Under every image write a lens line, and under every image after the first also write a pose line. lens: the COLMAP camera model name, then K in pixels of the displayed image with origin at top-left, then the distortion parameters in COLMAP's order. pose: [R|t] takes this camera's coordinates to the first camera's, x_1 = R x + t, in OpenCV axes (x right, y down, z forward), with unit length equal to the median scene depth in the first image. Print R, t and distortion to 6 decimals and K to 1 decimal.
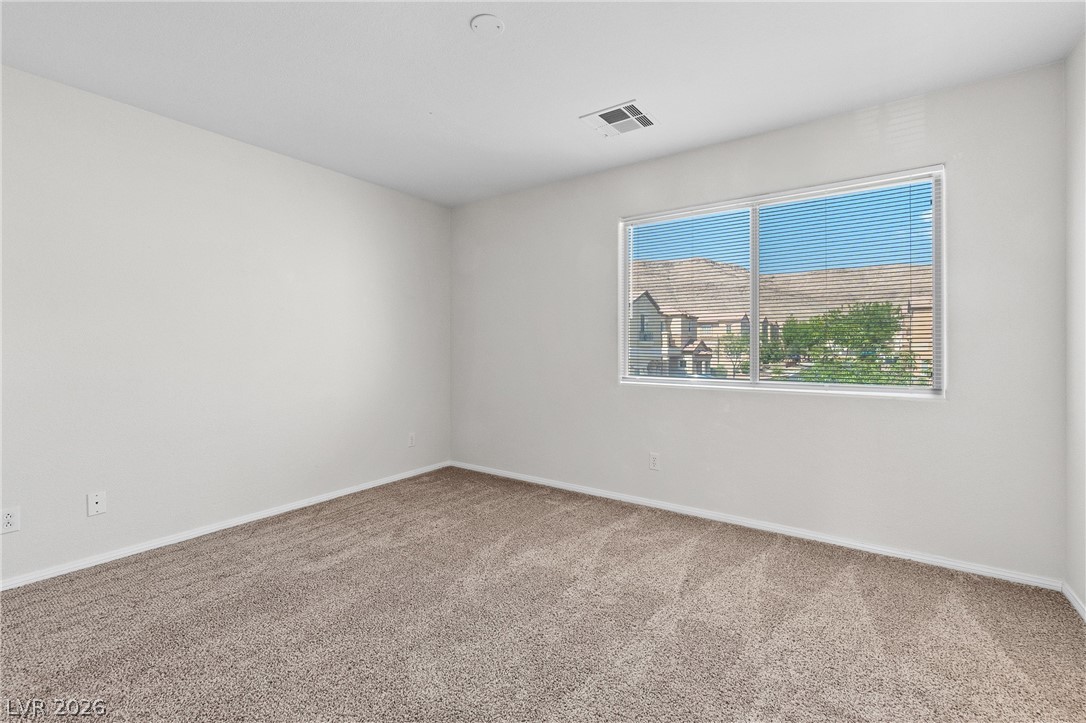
lens RADIAL K [[463.9, 0, 544.1], [0, 463.9, 351.1], [0, 0, 1]] dist [0.001210, 0.000268]
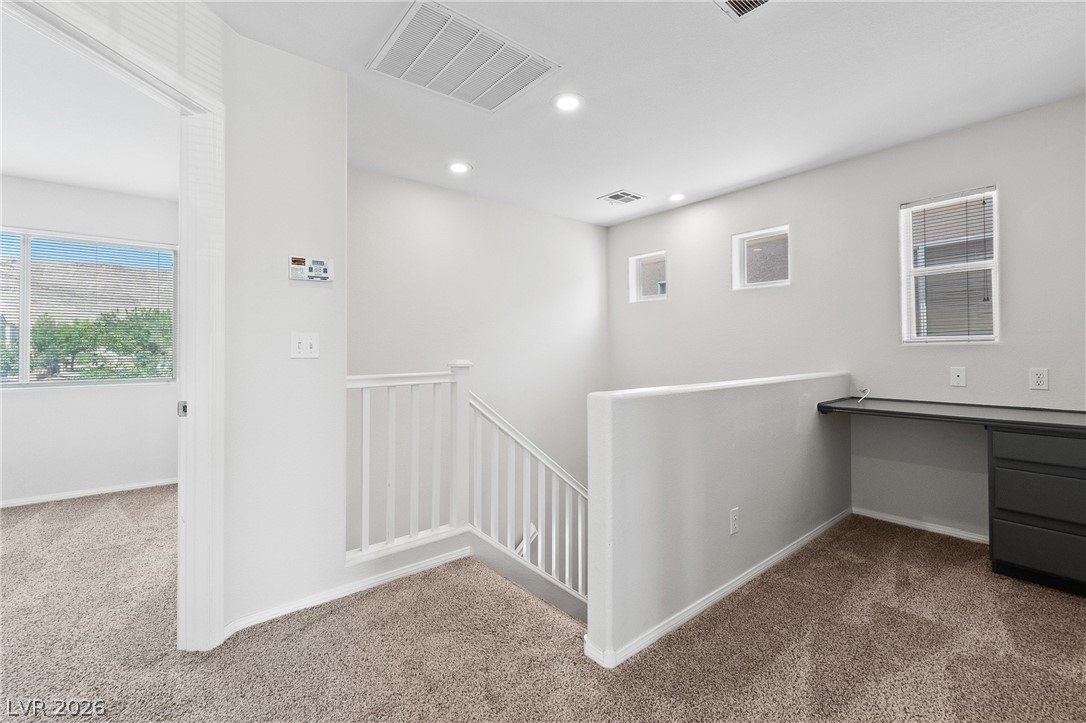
lens RADIAL K [[463.9, 0, 544.1], [0, 463.9, 351.1], [0, 0, 1]] dist [0.001210, 0.000268]
pose [[0.255812, 0.008277, 0.966691, -0.140263], [0.006706, 0.999924, -0.010337, 0.002698], [-0.966703, 0.009127, 0.255738, -0.233055]]
